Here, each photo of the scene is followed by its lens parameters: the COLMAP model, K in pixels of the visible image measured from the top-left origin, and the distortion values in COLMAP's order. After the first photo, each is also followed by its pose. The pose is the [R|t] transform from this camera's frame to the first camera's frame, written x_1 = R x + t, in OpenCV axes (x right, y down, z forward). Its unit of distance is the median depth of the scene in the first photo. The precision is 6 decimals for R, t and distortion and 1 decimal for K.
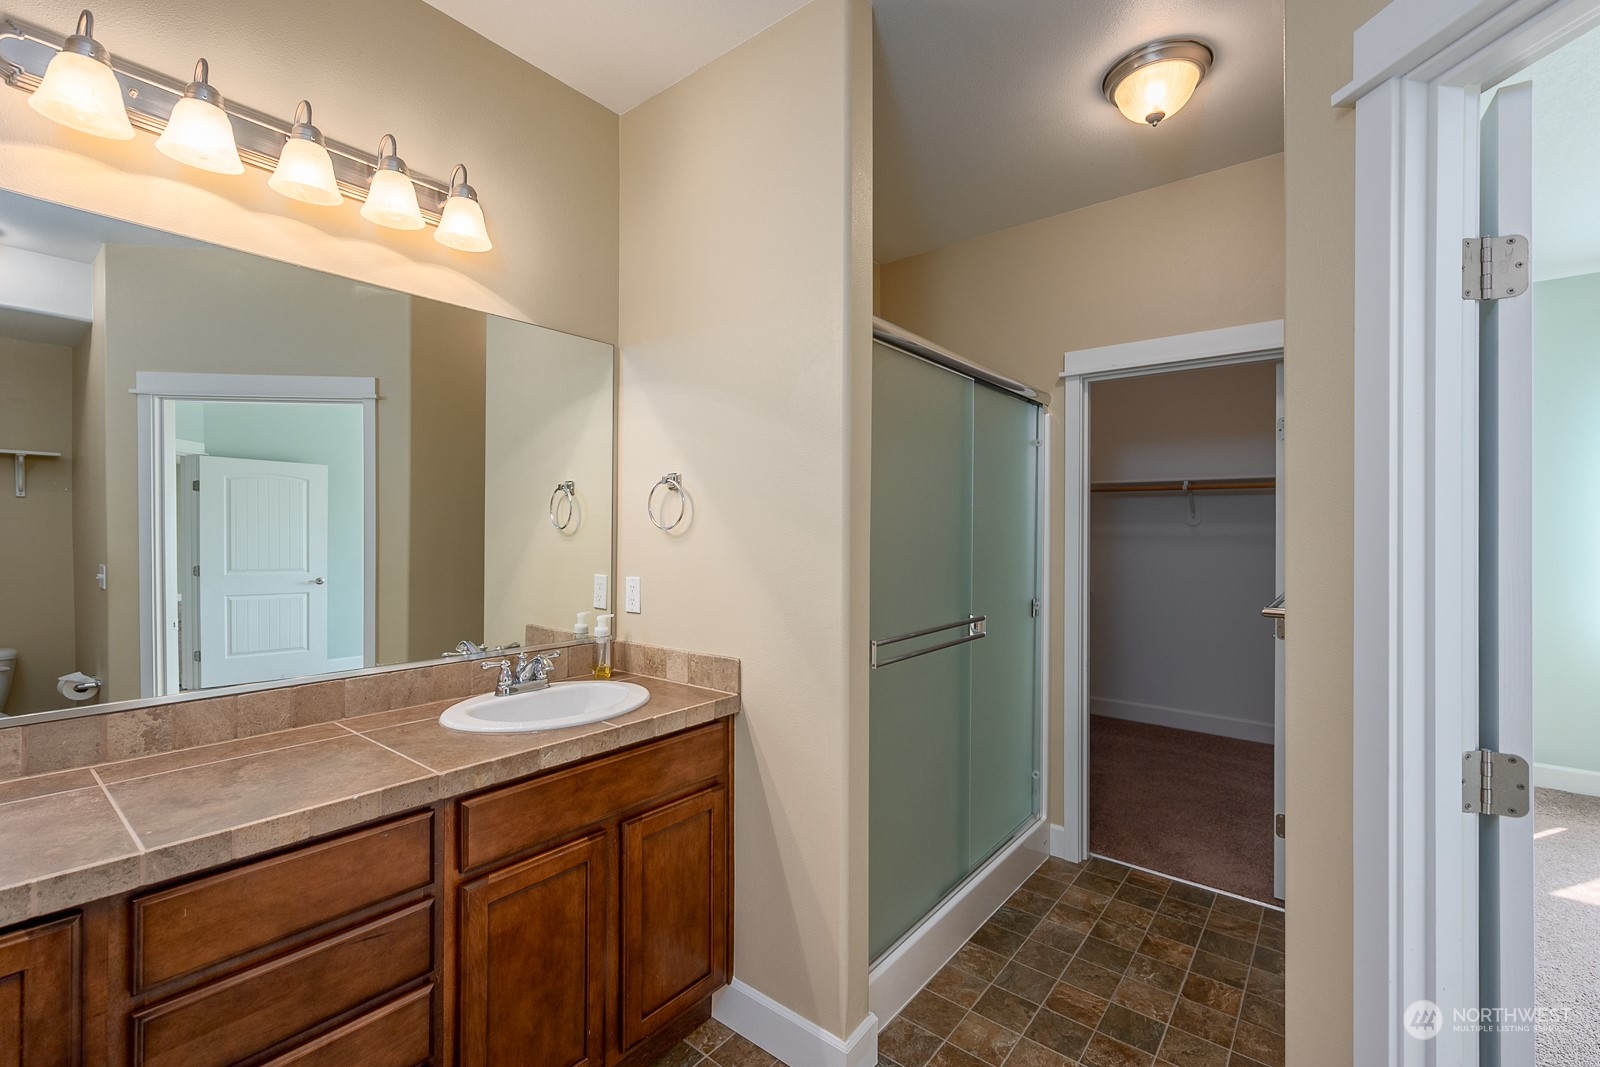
lens RADIAL K [[682.9, 0, 793.7], [0, 682.9, 536.7], [0, 0, 1]] dist [0.000842, 0.000170]
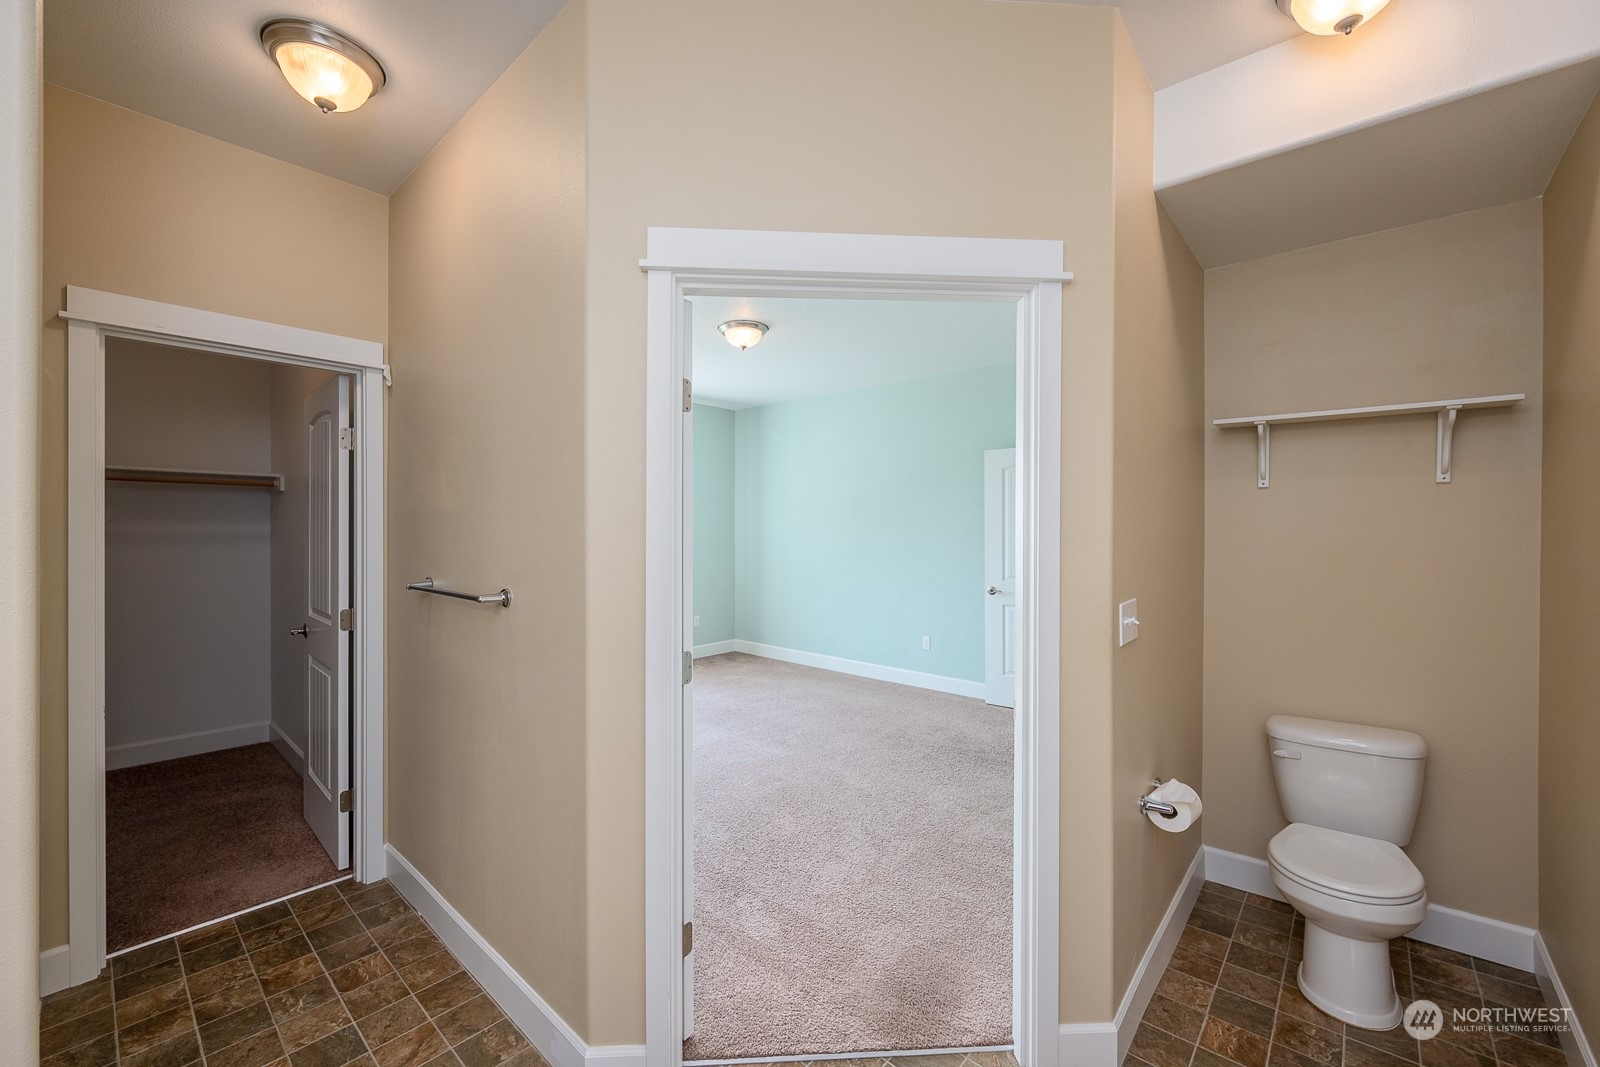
lens RADIAL K [[642.7, 0, 794.7], [0, 642.7, 534.5], [0, 0, 1]] dist [0.000608, 0.000316]
pose [[0.045813, -0.005693, 0.998934, -0.324345], [0.005736, 0.999969, 0.005436, -0.006103], [-0.998934, 0.005481, 0.045844, 0.268942]]
